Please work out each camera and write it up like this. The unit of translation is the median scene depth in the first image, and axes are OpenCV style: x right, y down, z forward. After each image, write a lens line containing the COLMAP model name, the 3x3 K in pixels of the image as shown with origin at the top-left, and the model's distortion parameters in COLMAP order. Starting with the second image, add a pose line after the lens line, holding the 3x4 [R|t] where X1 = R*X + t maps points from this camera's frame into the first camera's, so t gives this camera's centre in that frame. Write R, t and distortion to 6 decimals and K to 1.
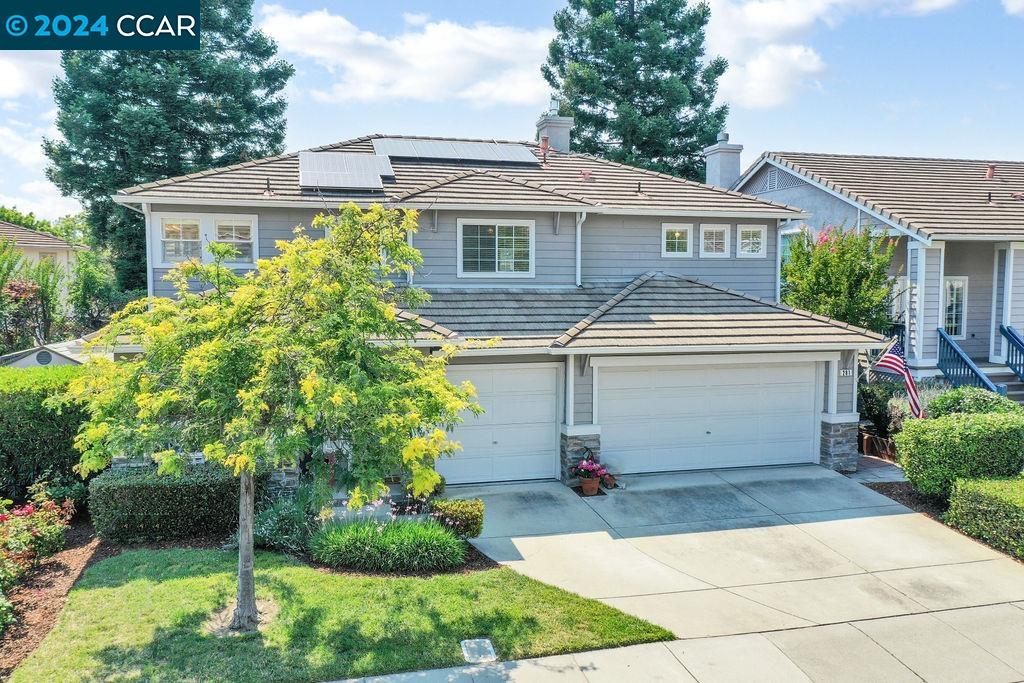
lens RADIAL K [[834.9, 0, 512.0], [0, 834.9, 341.5], [0, 0, 1]] dist [0.006060, 0.001260]
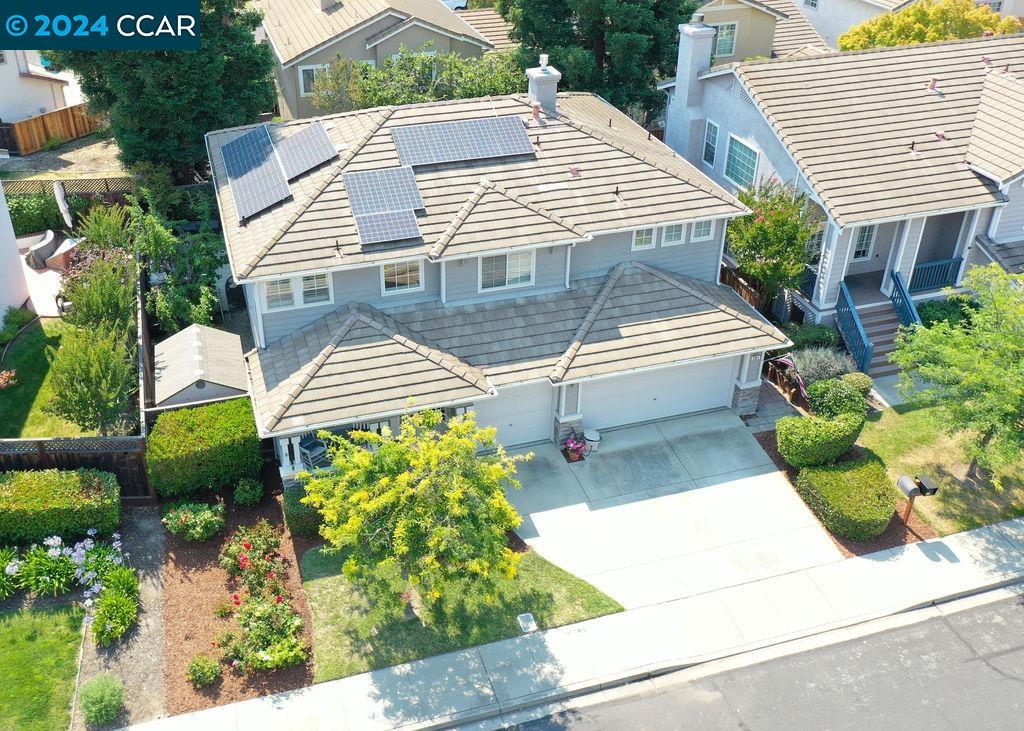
lens RADIAL K [[1004.0, 0, 458.4], [0, 1004.0, 364.0], [0, 0, 1]] dist [0.007254, -0.005981]
pose [[0.999370, -0.026033, 0.024137, -0.161460], [0.011486, 0.880441, 0.474017, -0.863081], [-0.033591, -0.473441, 0.880185, -0.542516]]
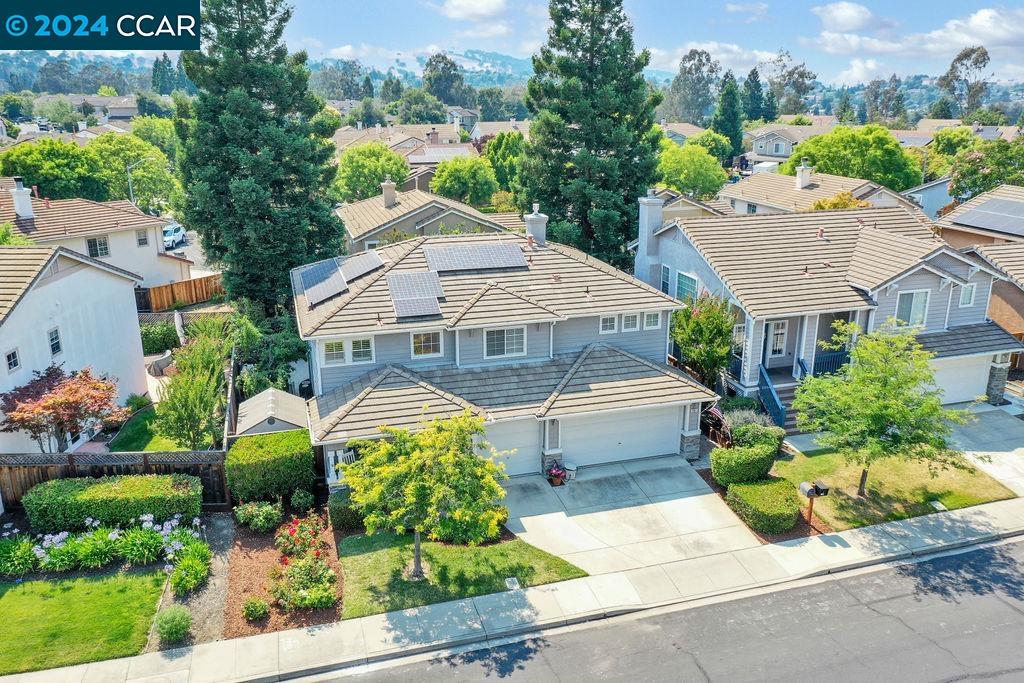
lens RADIAL K [[834.1, 0, 511.8], [0, 834.1, 367.8], [0, 0, 1]] dist [-0.004348, -0.001256]
pose [[0.999285, -0.014938, 0.034730, -0.078919], [0.005415, 0.965711, 0.259563, -0.610223], [-0.037417, -0.259190, 0.965101, -0.851431]]
